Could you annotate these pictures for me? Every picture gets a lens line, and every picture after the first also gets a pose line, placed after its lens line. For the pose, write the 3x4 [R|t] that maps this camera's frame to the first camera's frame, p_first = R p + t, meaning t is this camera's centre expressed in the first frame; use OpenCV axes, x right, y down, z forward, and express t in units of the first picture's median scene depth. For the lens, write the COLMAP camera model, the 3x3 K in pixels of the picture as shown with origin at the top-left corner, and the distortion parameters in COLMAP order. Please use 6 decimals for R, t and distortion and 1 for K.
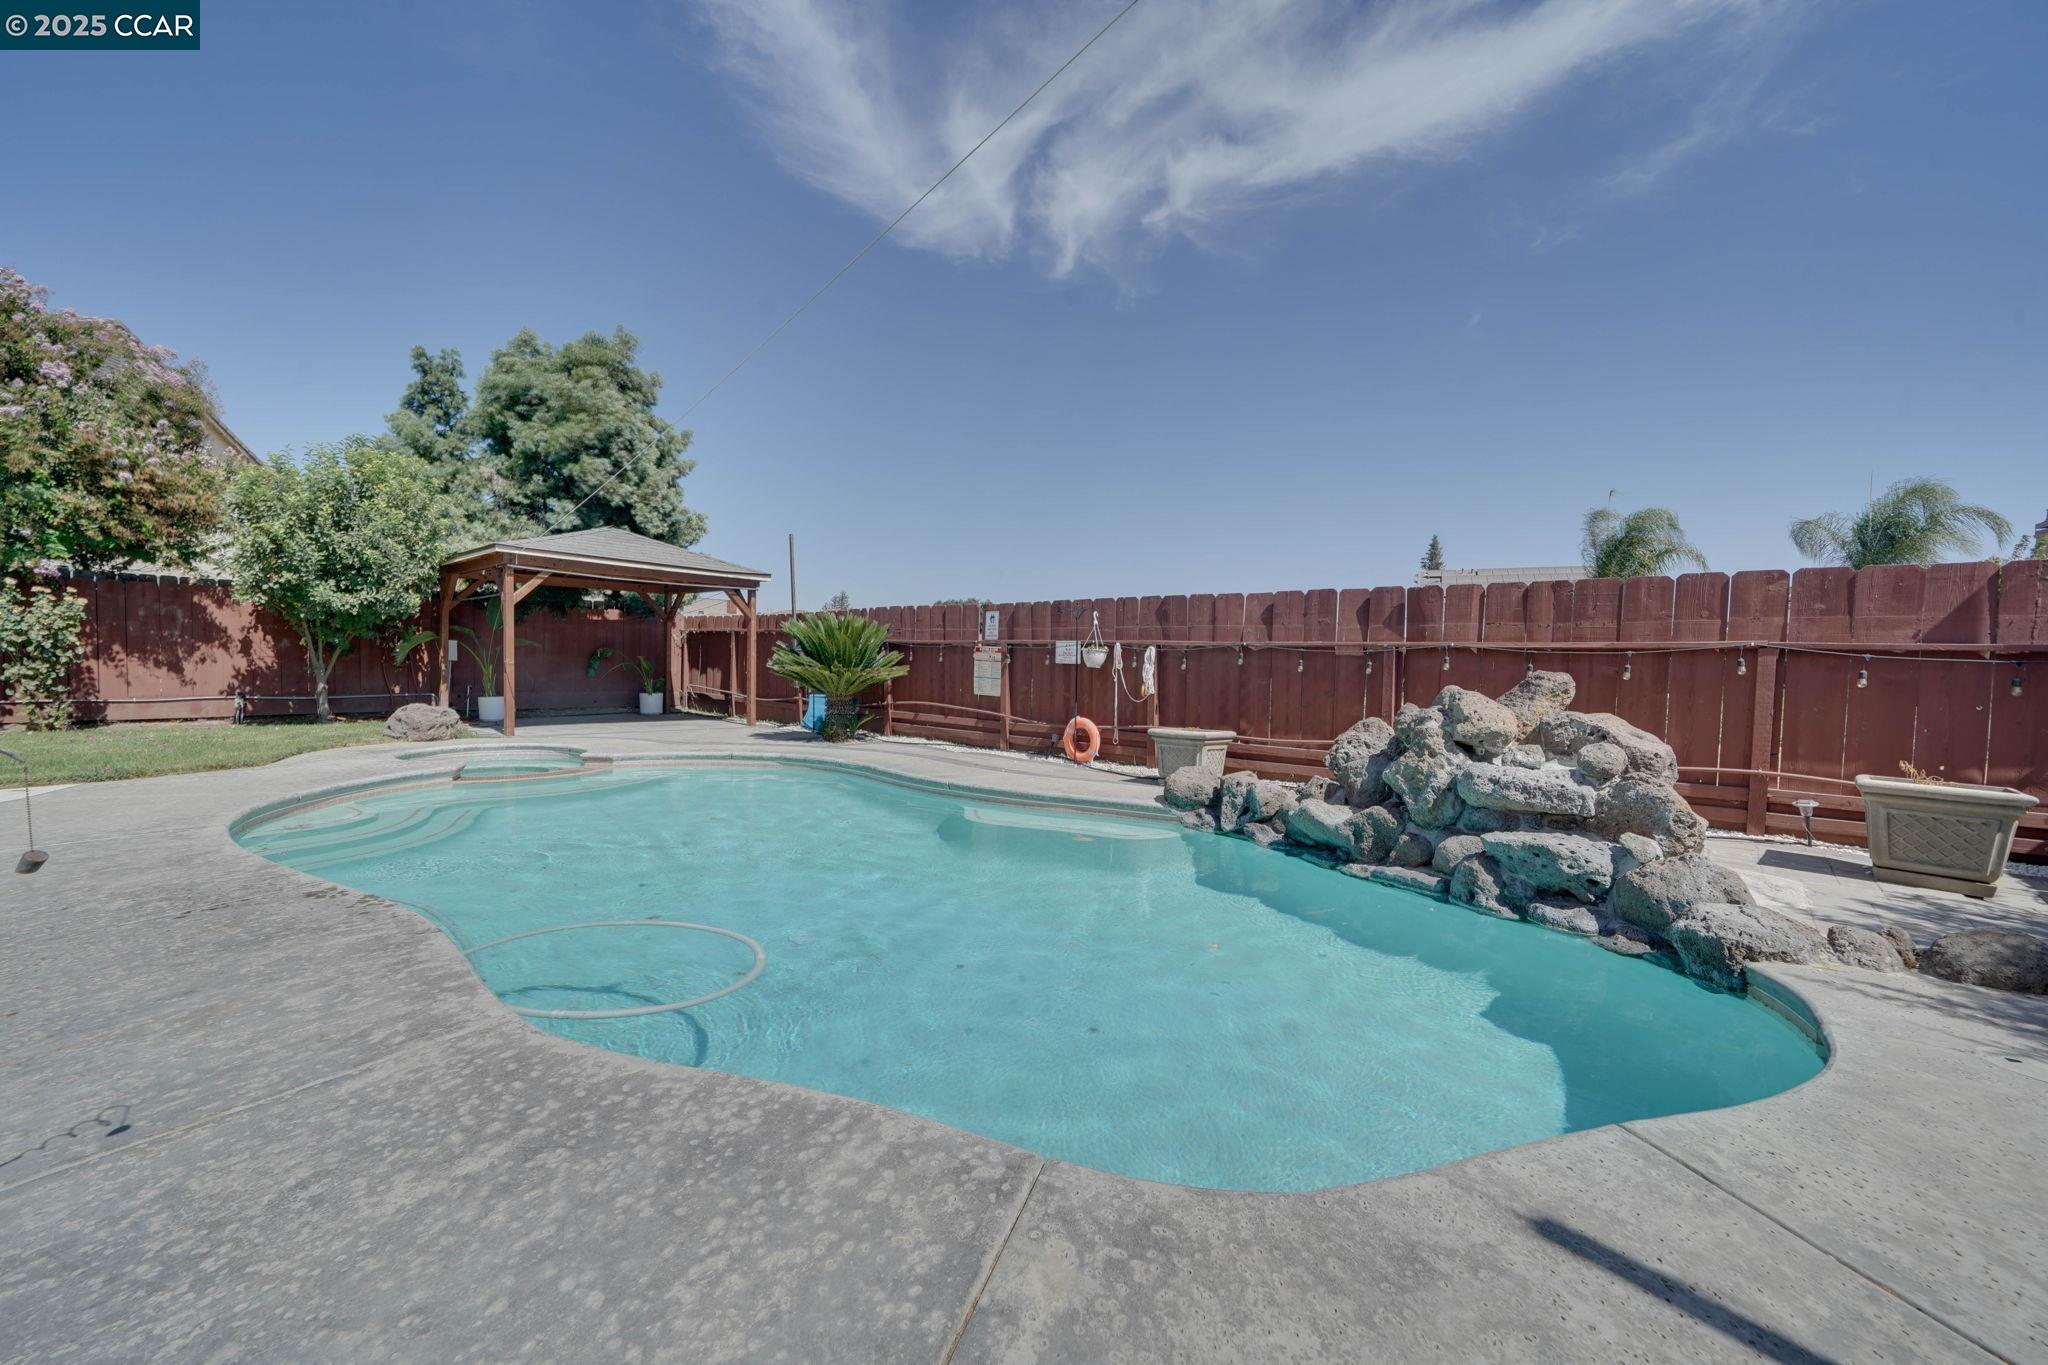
lens RADIAL K [[810.4, 0, 1024.0], [0, 810.4, 682.5], [0, 0, 1]] dist [-0.018876, -0.000146]
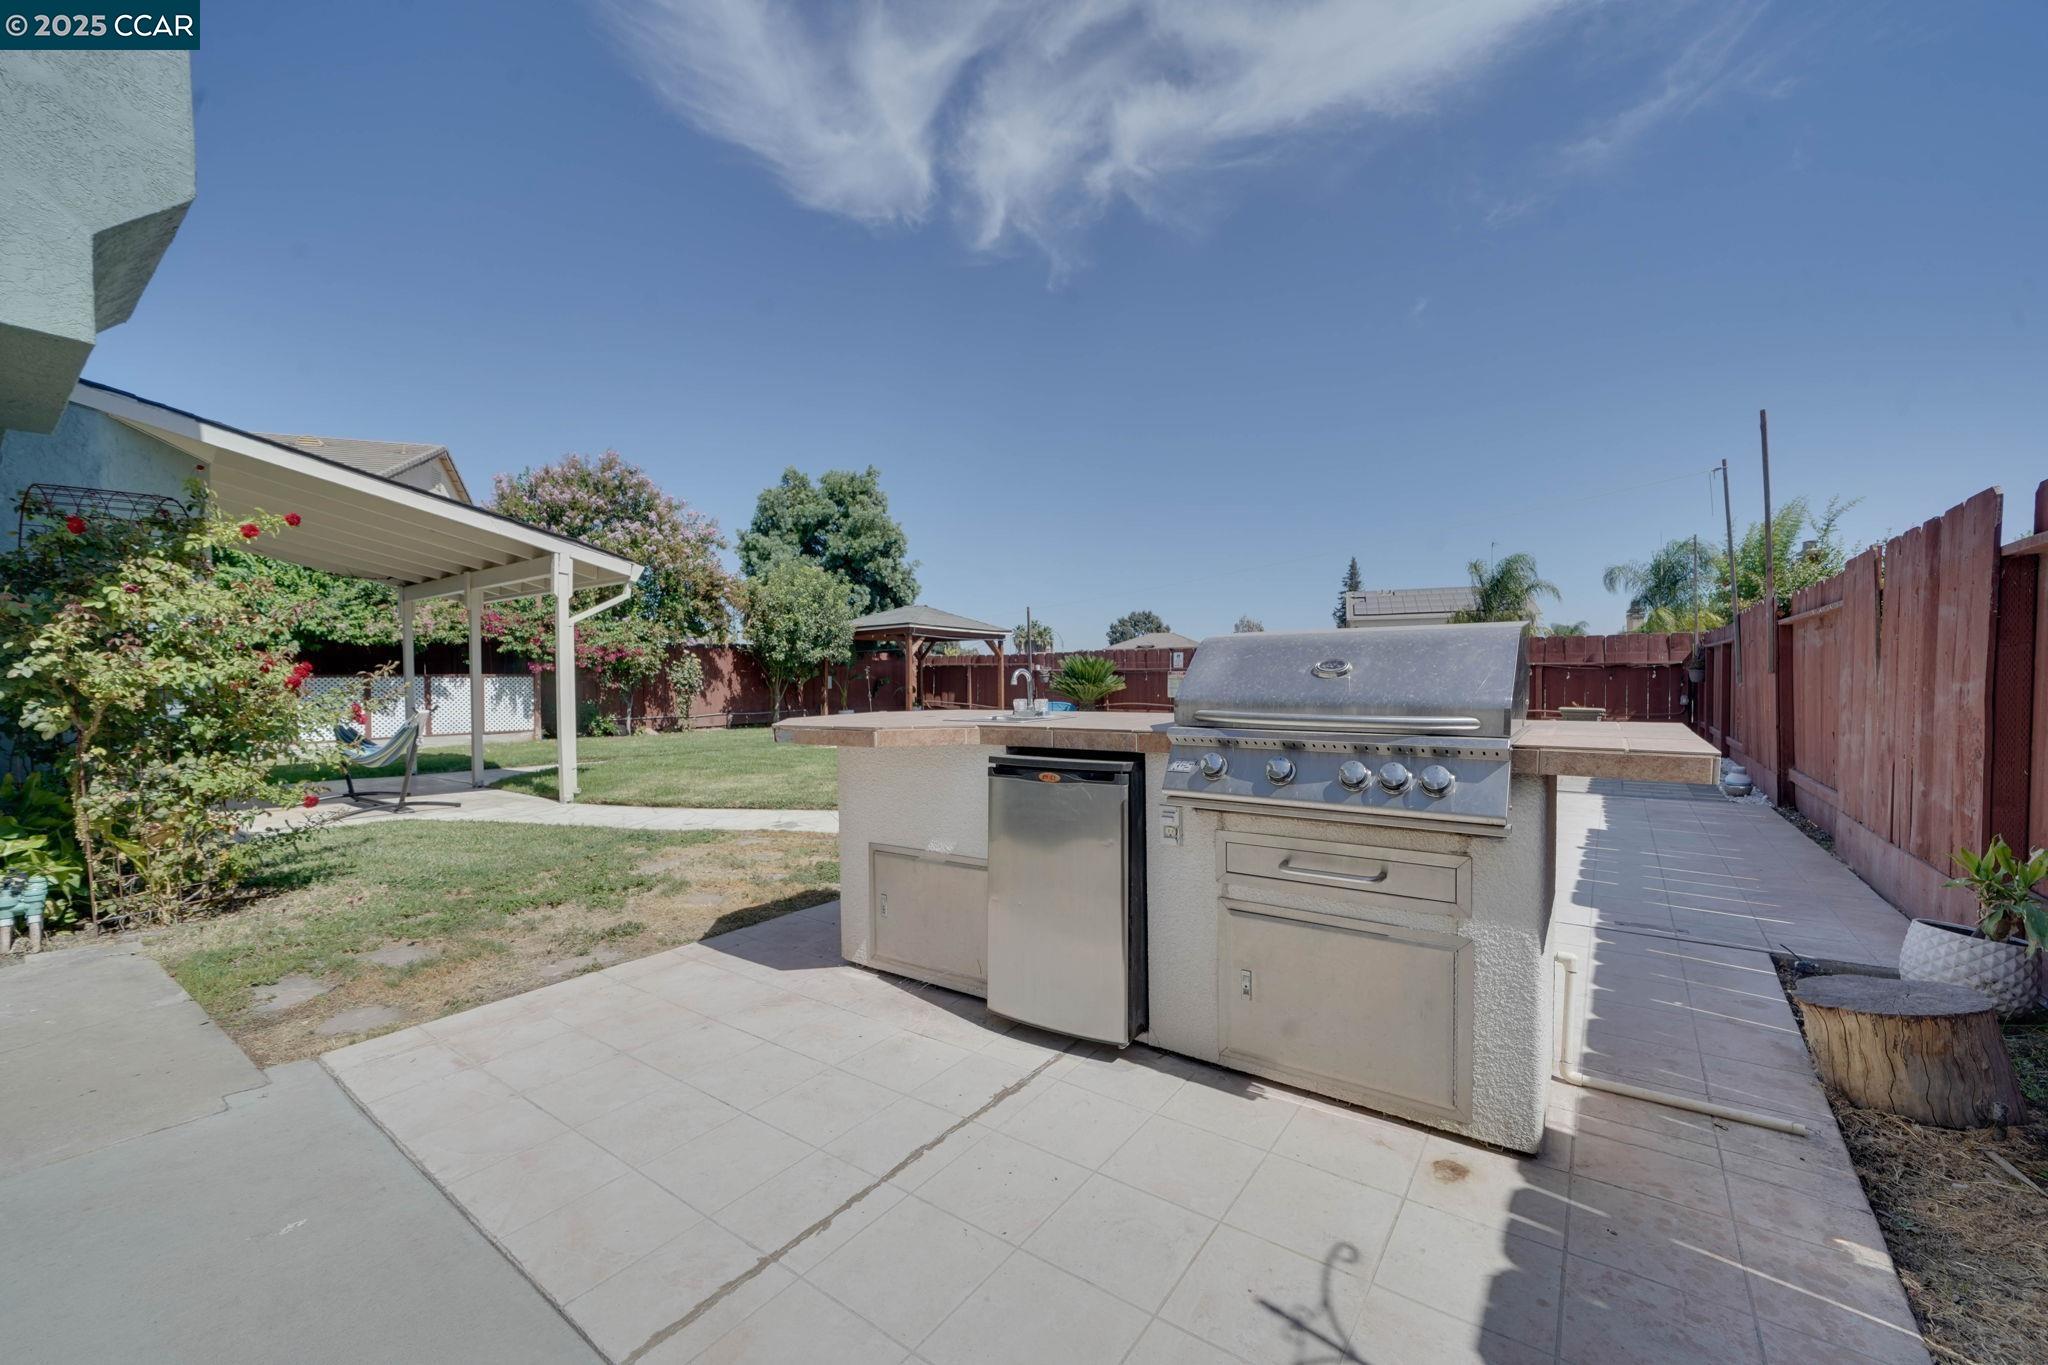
lens RADIAL K [[818.4, 0, 1014.9], [0, 818.4, 689.3], [0, 0, 1]] dist [-0.000825, 0.000169]
pose [[0.993835, -0.029967, 0.106742, -0.563126], [0.031533, 0.999418, -0.013012, 0.009147], [-0.106290, 0.016298, 0.994202, -0.767647]]
